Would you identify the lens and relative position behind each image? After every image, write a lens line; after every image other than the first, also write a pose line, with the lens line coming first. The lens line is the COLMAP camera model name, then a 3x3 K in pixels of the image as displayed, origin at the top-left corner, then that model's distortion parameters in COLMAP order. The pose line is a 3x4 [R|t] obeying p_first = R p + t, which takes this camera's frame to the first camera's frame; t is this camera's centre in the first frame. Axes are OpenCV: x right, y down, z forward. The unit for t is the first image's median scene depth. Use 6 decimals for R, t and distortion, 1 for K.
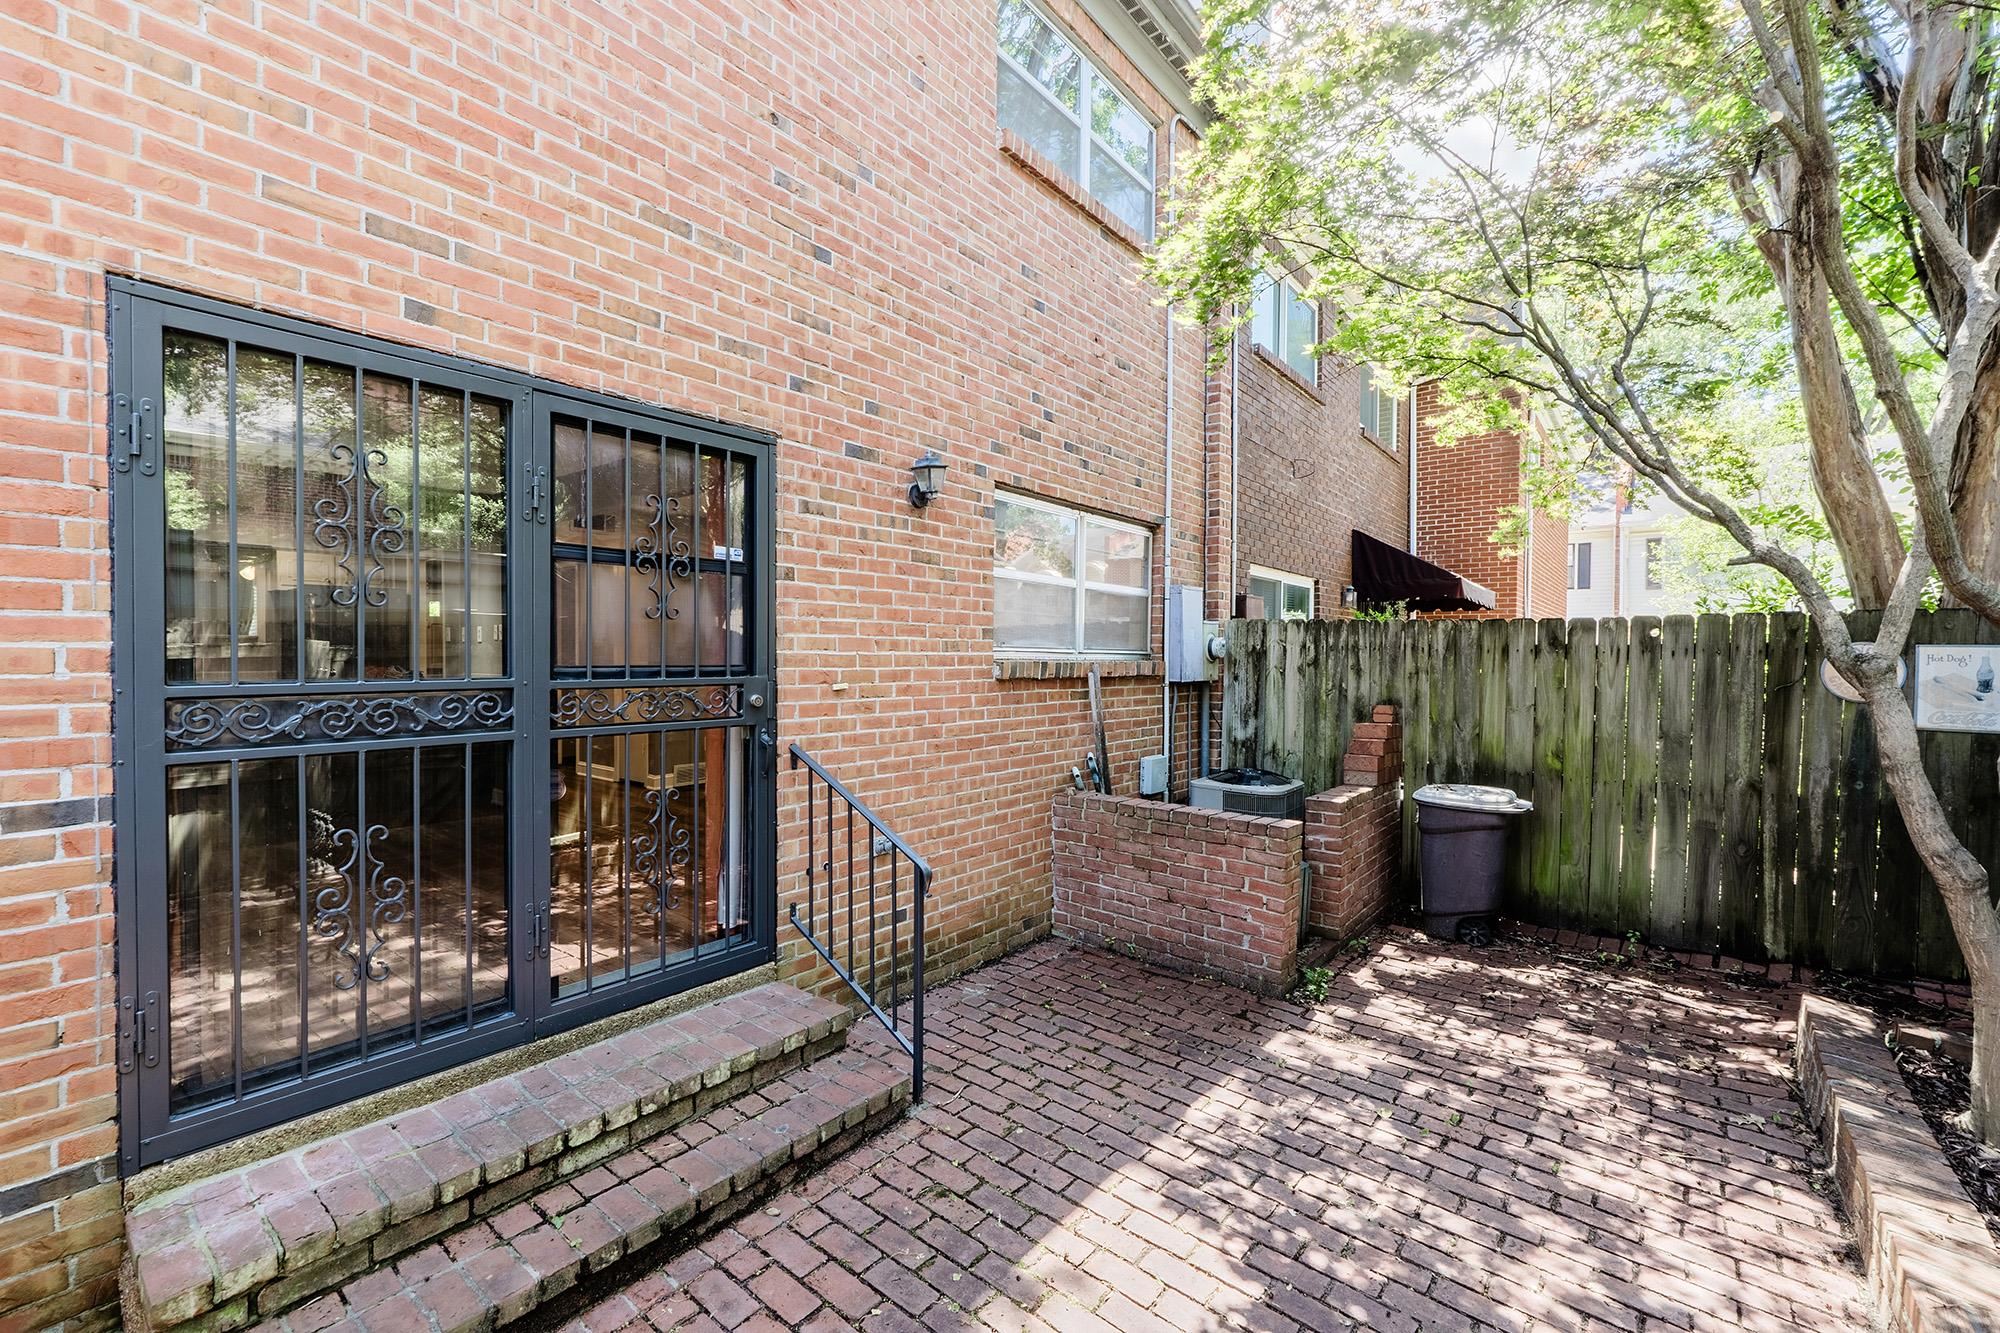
lens RADIAL K [[856.5, 0, 986.8], [0, 856.5, 665.9], [0, 0, 1]] dist [-0.004402, 0.000165]
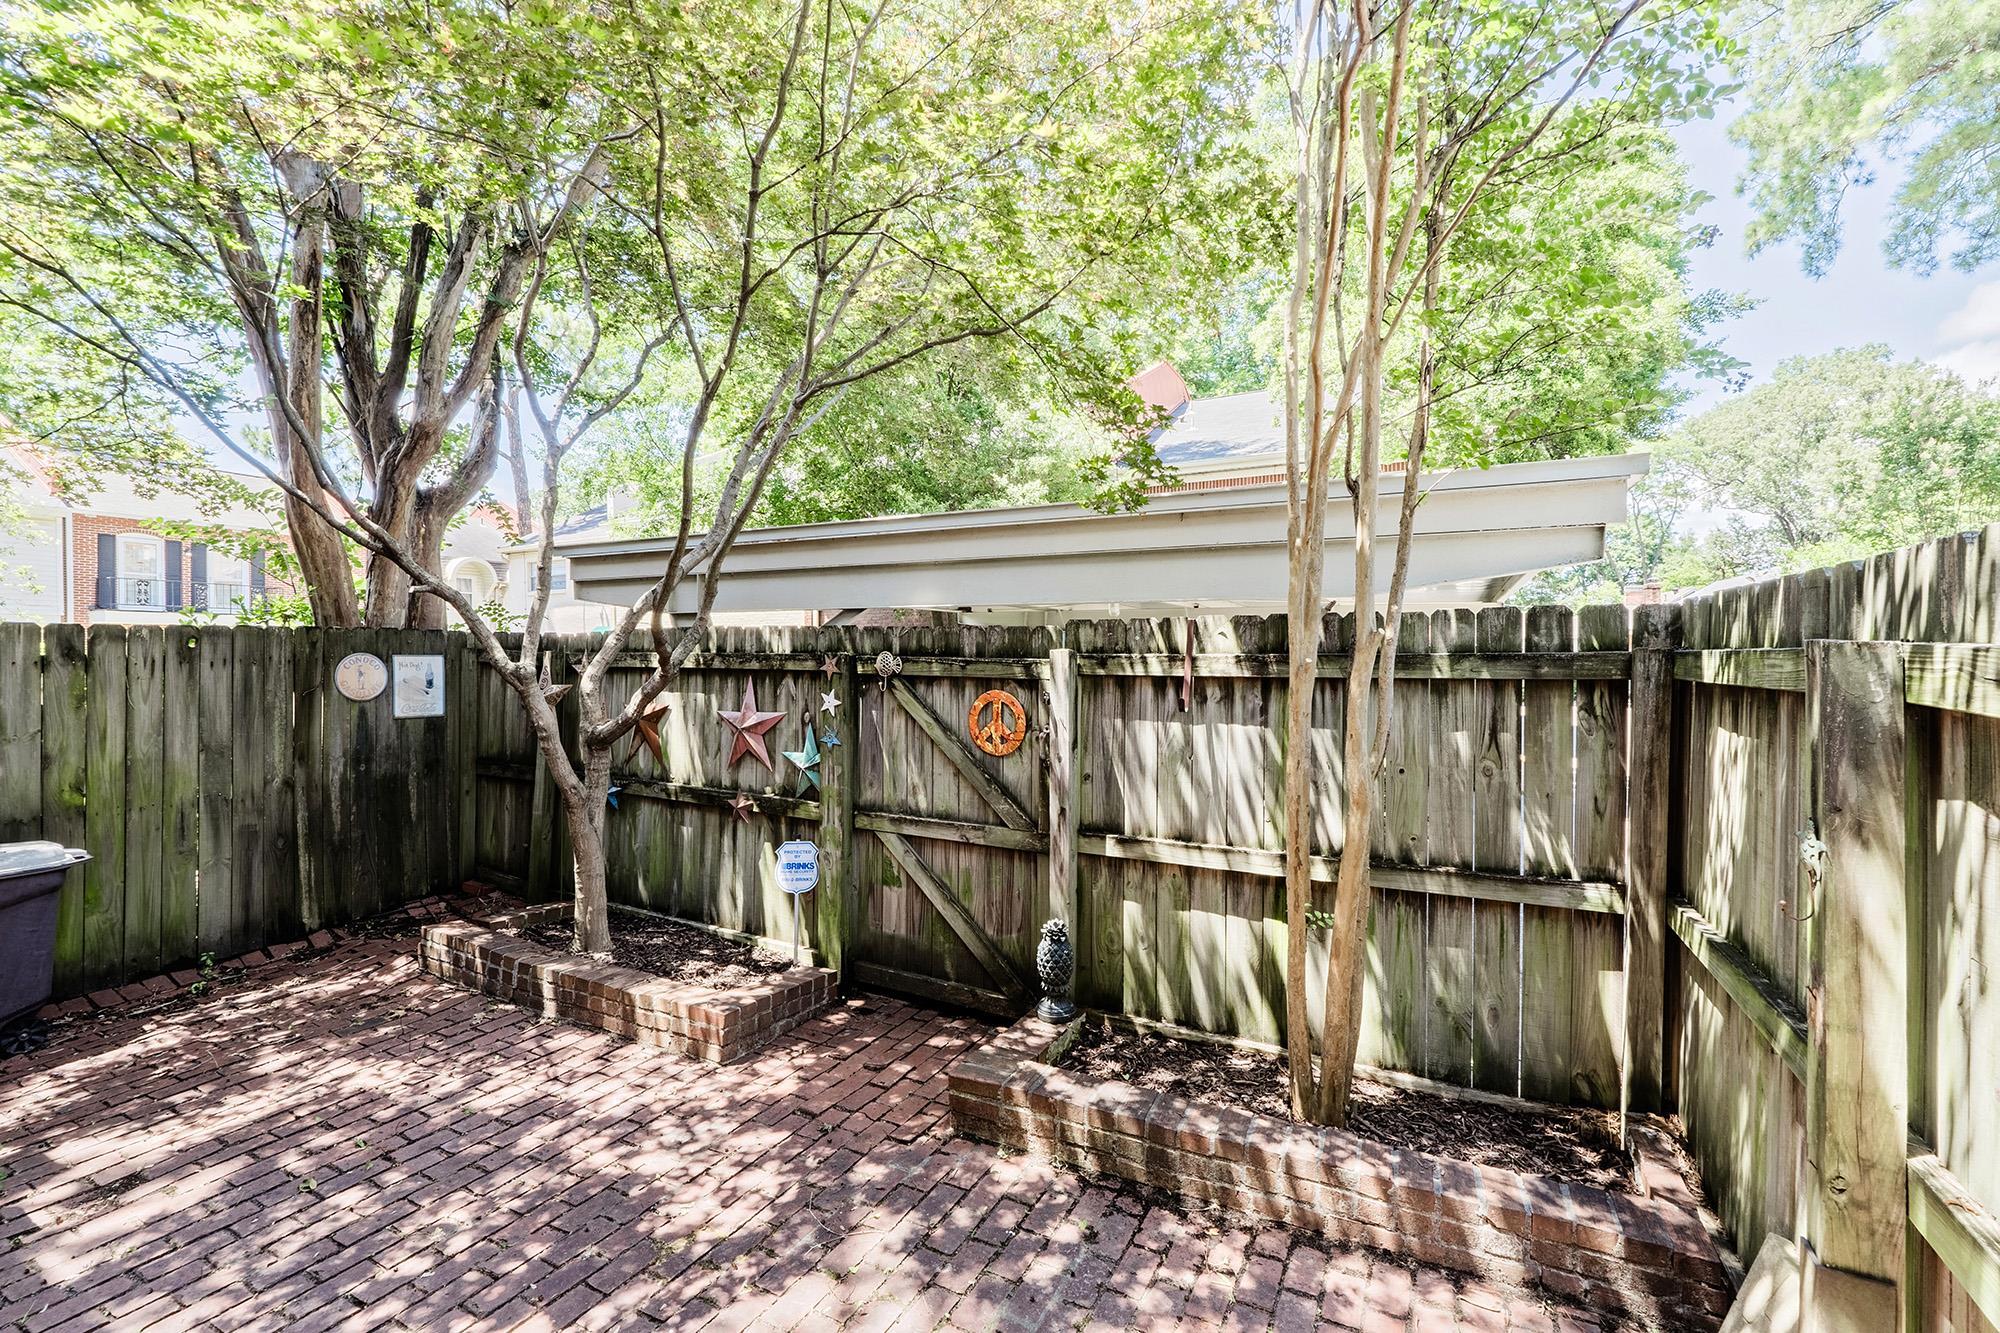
lens RADIAL K [[856.5, 0, 986.8], [0, 856.5, 665.9], [0, 0, 1]] dist [-0.004402, 0.000165]
pose [[-0.212118, -0.020546, 0.977028, -0.374845], [0.016653, 0.999558, 0.024635, -0.023279], [-0.977102, 0.021496, -0.211682, 0.347615]]
